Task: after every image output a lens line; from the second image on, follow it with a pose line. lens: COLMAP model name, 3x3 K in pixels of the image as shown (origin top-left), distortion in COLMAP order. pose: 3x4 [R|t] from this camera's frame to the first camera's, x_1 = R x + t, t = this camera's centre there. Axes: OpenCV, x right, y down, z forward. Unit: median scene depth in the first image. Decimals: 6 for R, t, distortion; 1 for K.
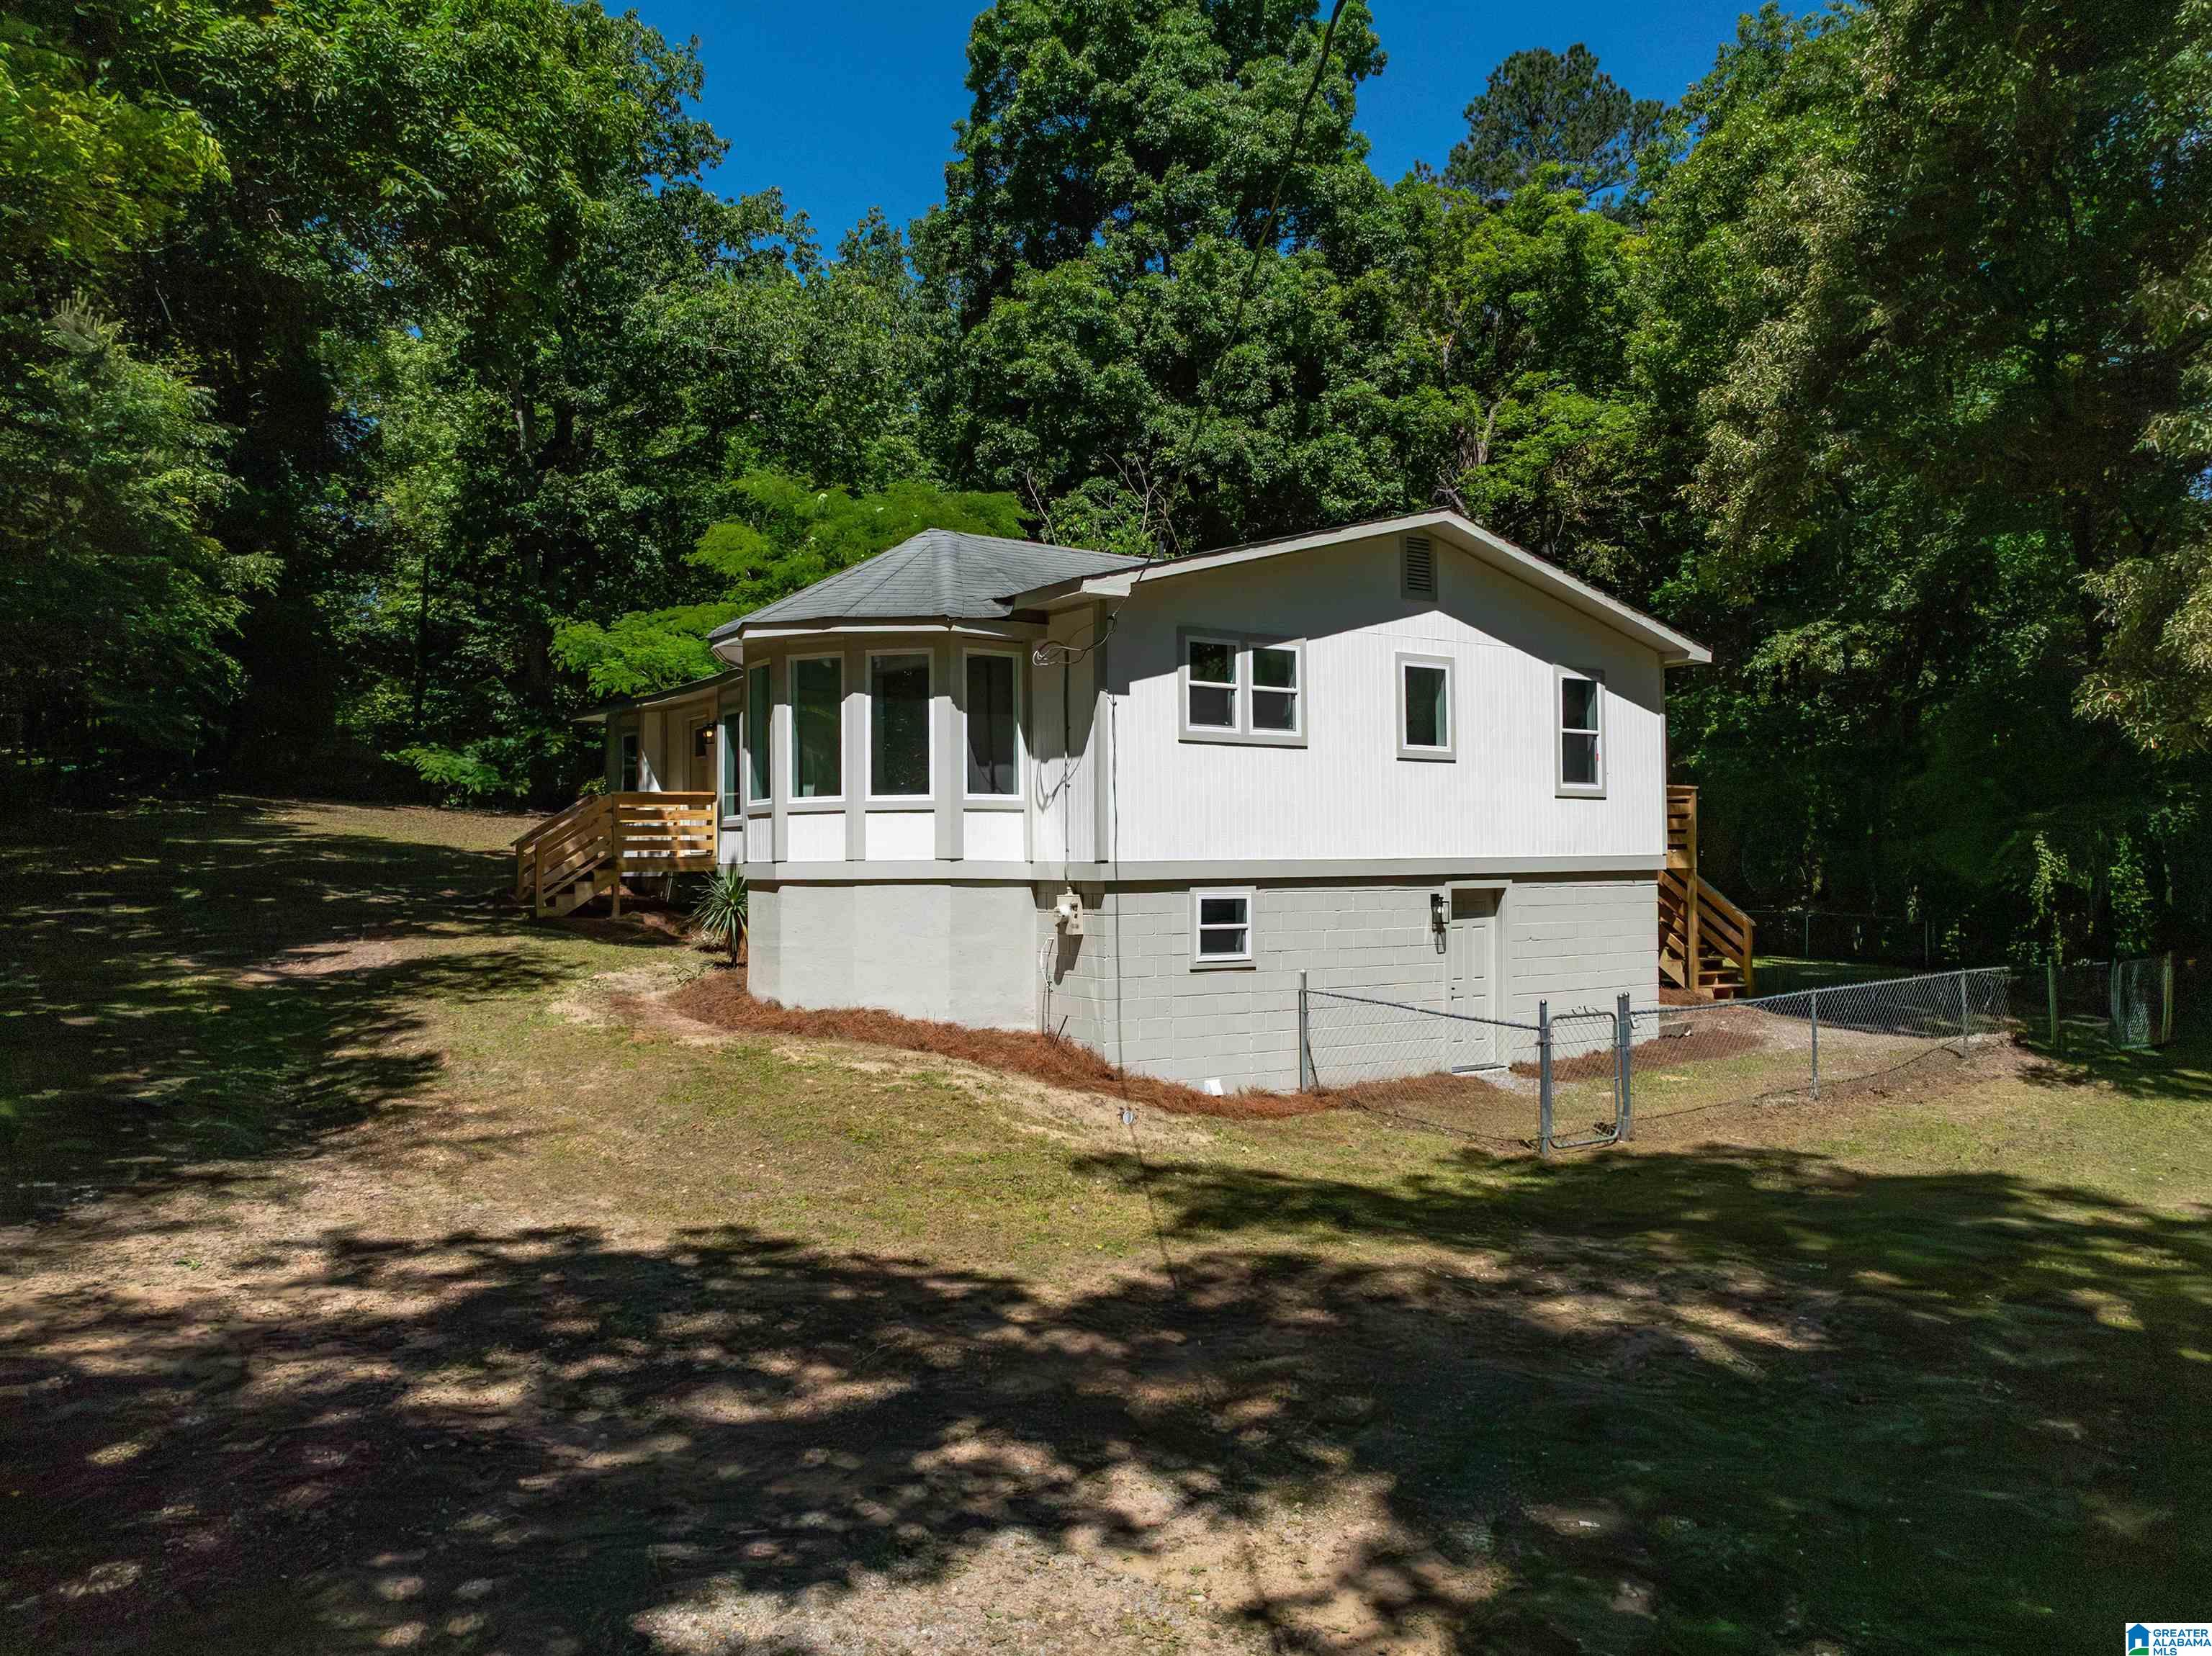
lens RADIAL K [[1621.7, 0, 1106.0], [0, 1621.7, 828.0], [0, 0, 1]] dist [-0.026253, 0.000721]
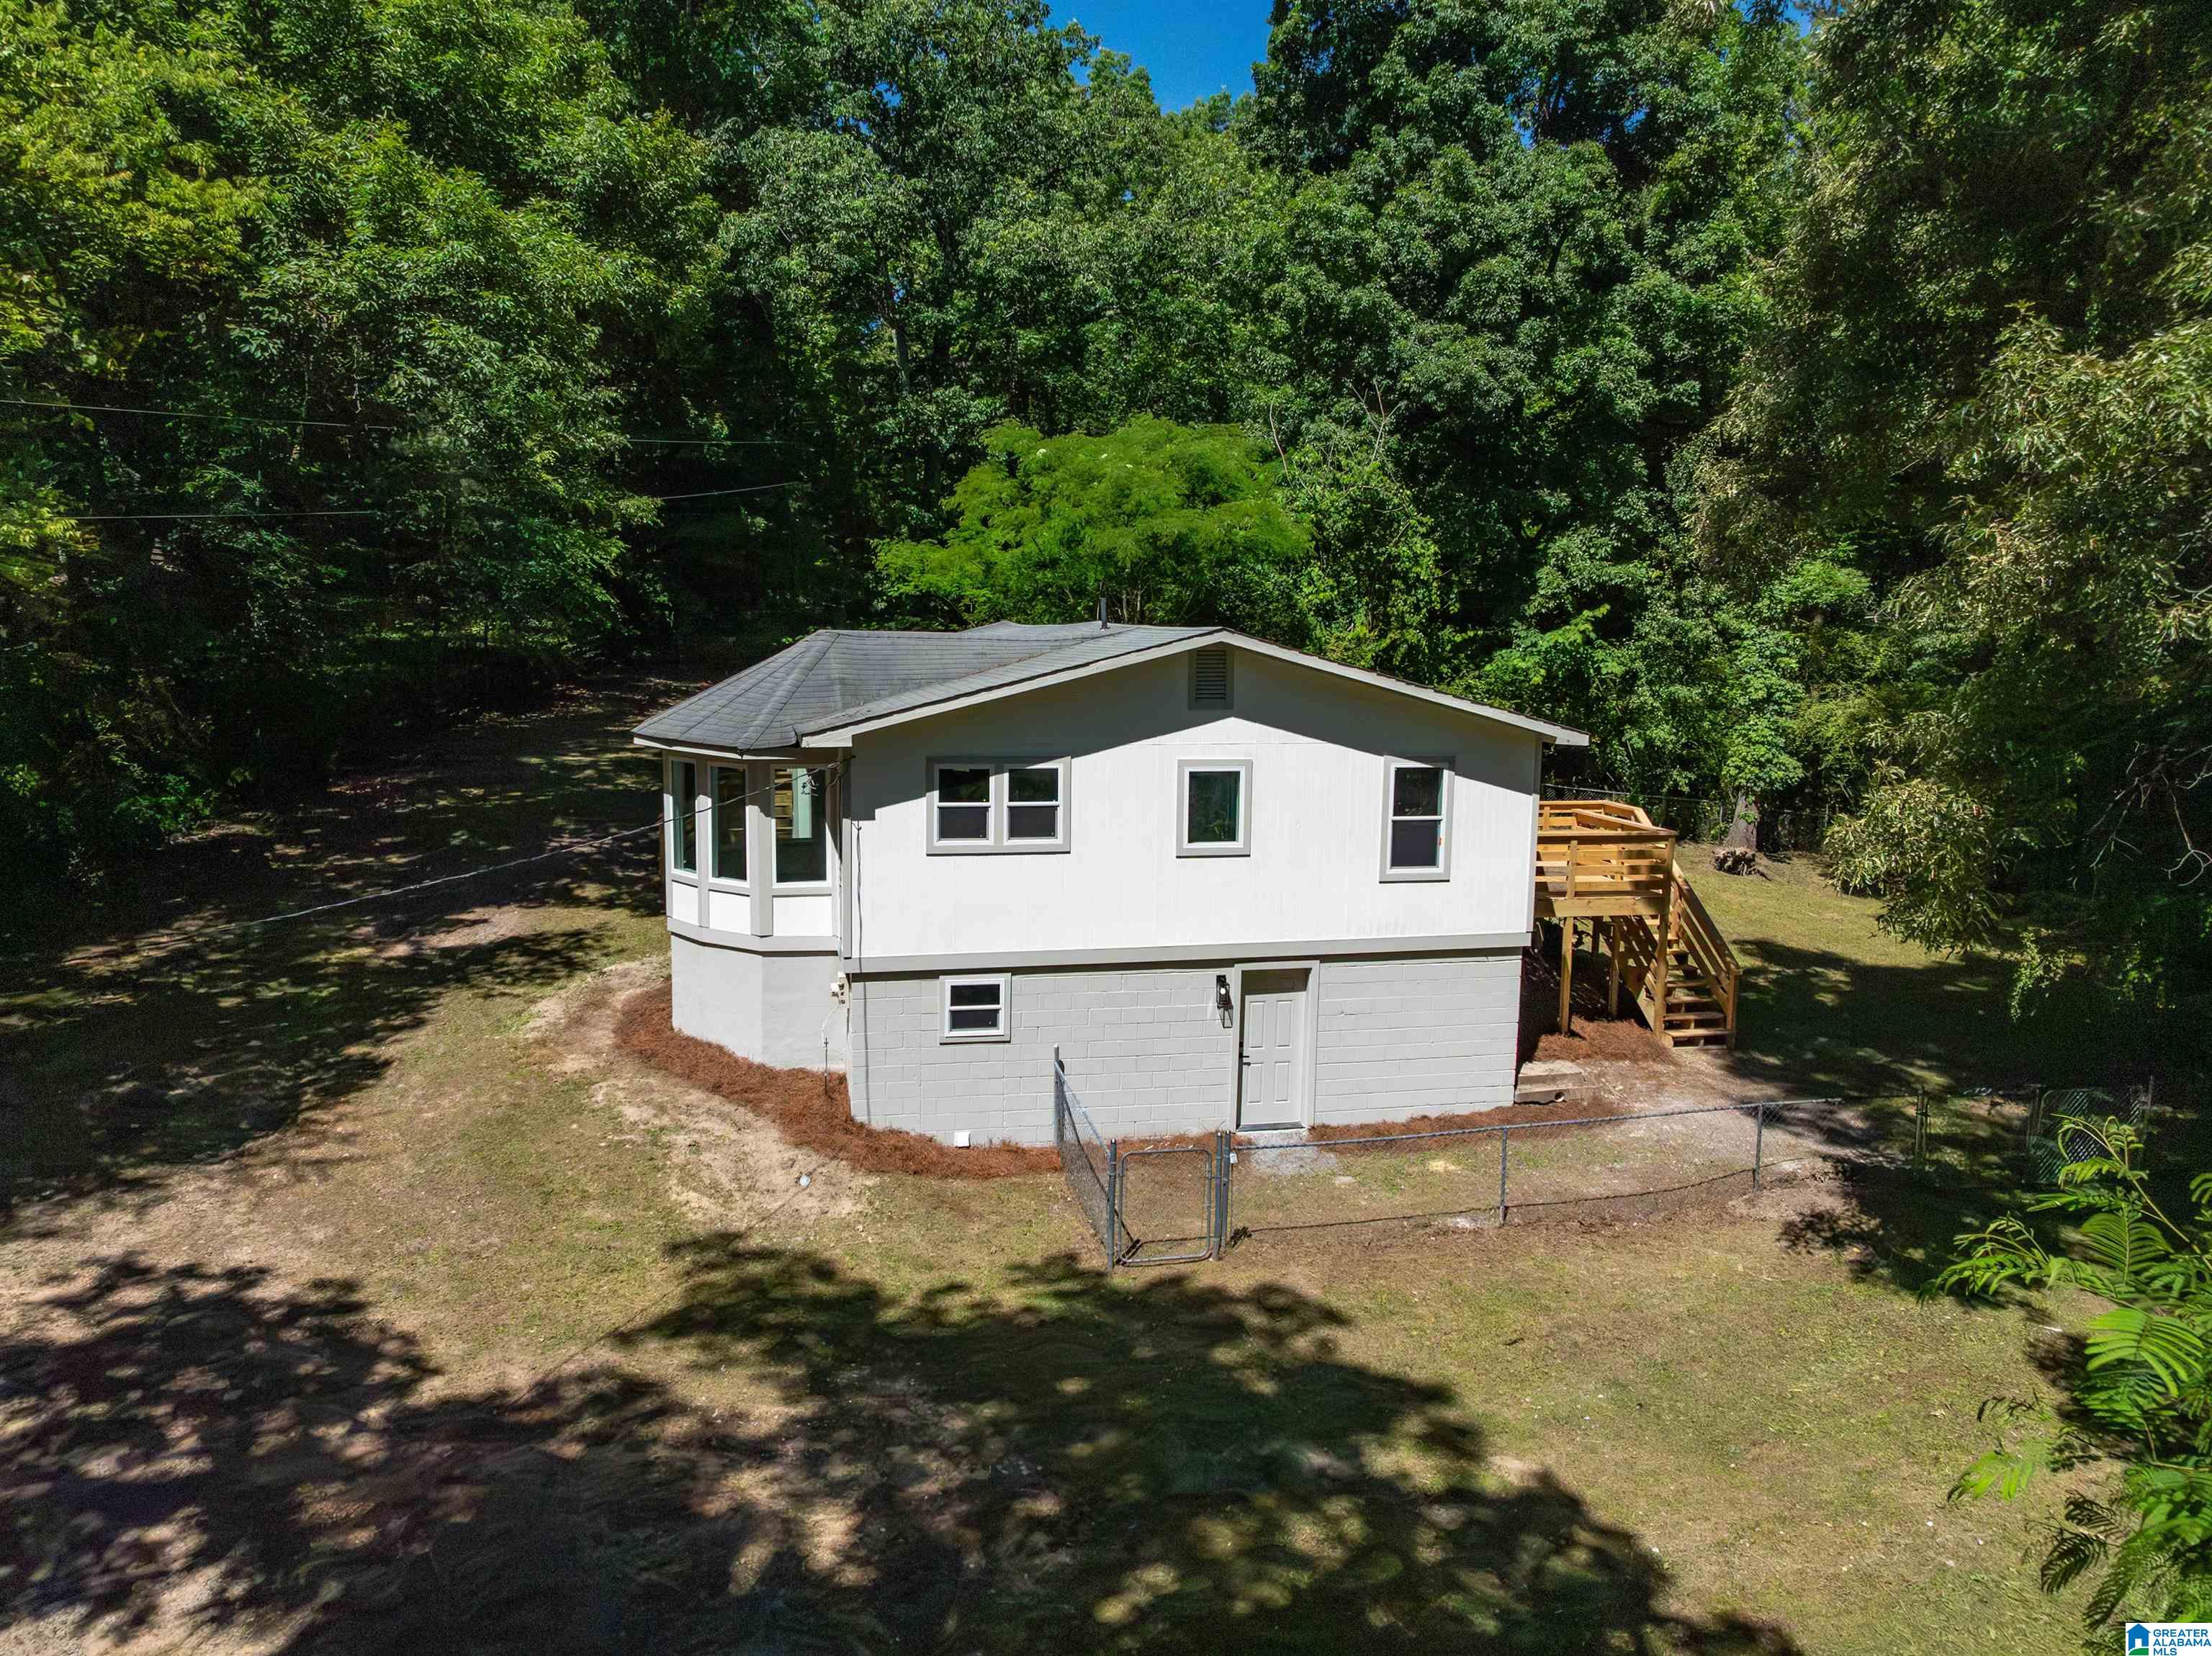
lens RADIAL K [[1568.1, 0, 1106.0], [0, 1568.1, 828.0], [0, 0, 1]] dist [-0.004722, -0.030014]
pose [[0.930187, 0.069056, -0.360531, 0.546507], [-0.014365, 0.988241, 0.152226, -0.236109], [0.366804, -0.136420, 0.920242, 0.004624]]
